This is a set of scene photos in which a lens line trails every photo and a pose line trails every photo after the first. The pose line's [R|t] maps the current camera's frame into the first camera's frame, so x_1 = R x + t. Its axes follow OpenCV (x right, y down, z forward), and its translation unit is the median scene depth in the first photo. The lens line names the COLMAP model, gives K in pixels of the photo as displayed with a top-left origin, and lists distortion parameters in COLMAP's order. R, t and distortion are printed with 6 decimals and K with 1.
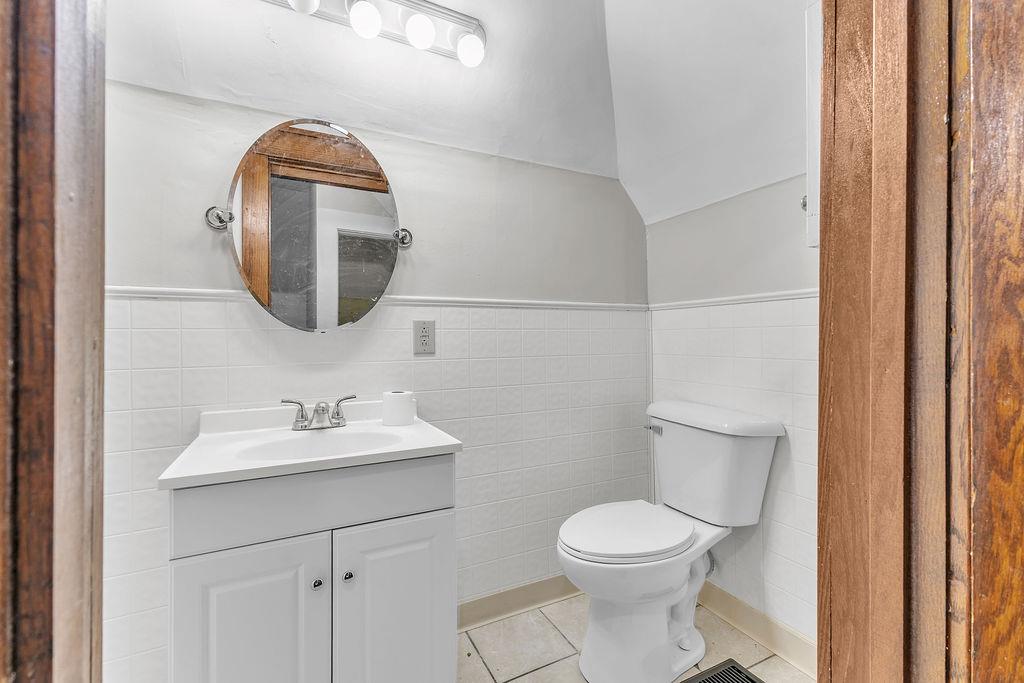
lens RADIAL K [[443.3, 0, 508.4], [0, 443.3, 331.6], [0, 0, 1]] dist [0.010776, -0.000709]
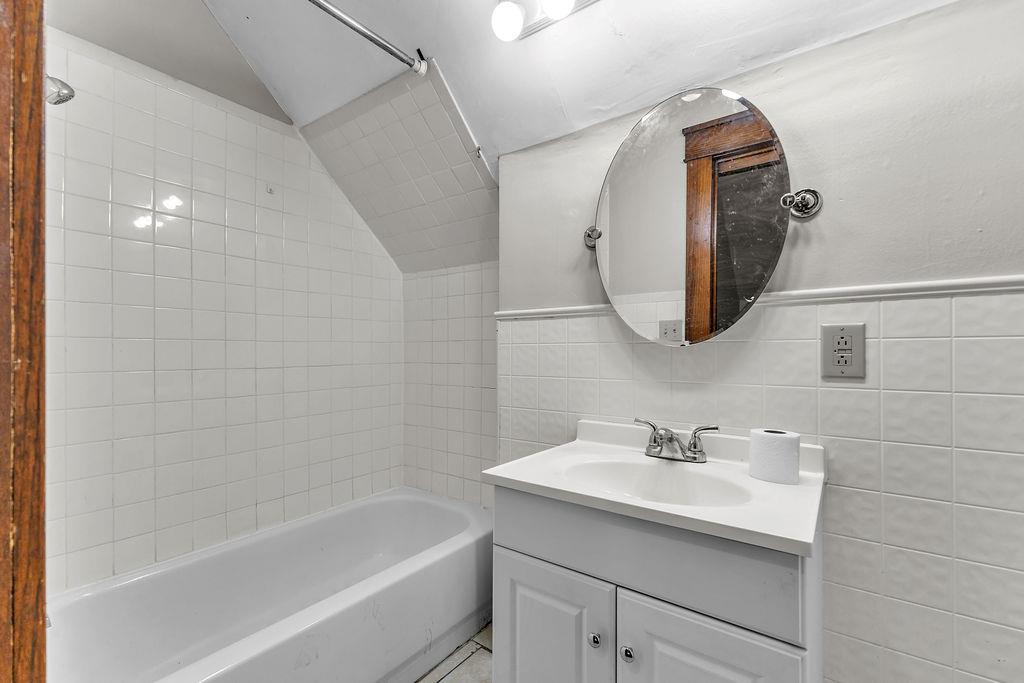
lens RADIAL K [[447.8, 0, 510.6], [0, 447.8, 347.7], [0, 0, 1]] dist [0.008823, -0.000174]
pose [[0.454560, 0.000707, -0.890716, 0.188721], [0.011776, 0.999908, 0.006804, -0.003517], [0.890638, -0.013582, 0.454509, 0.327270]]
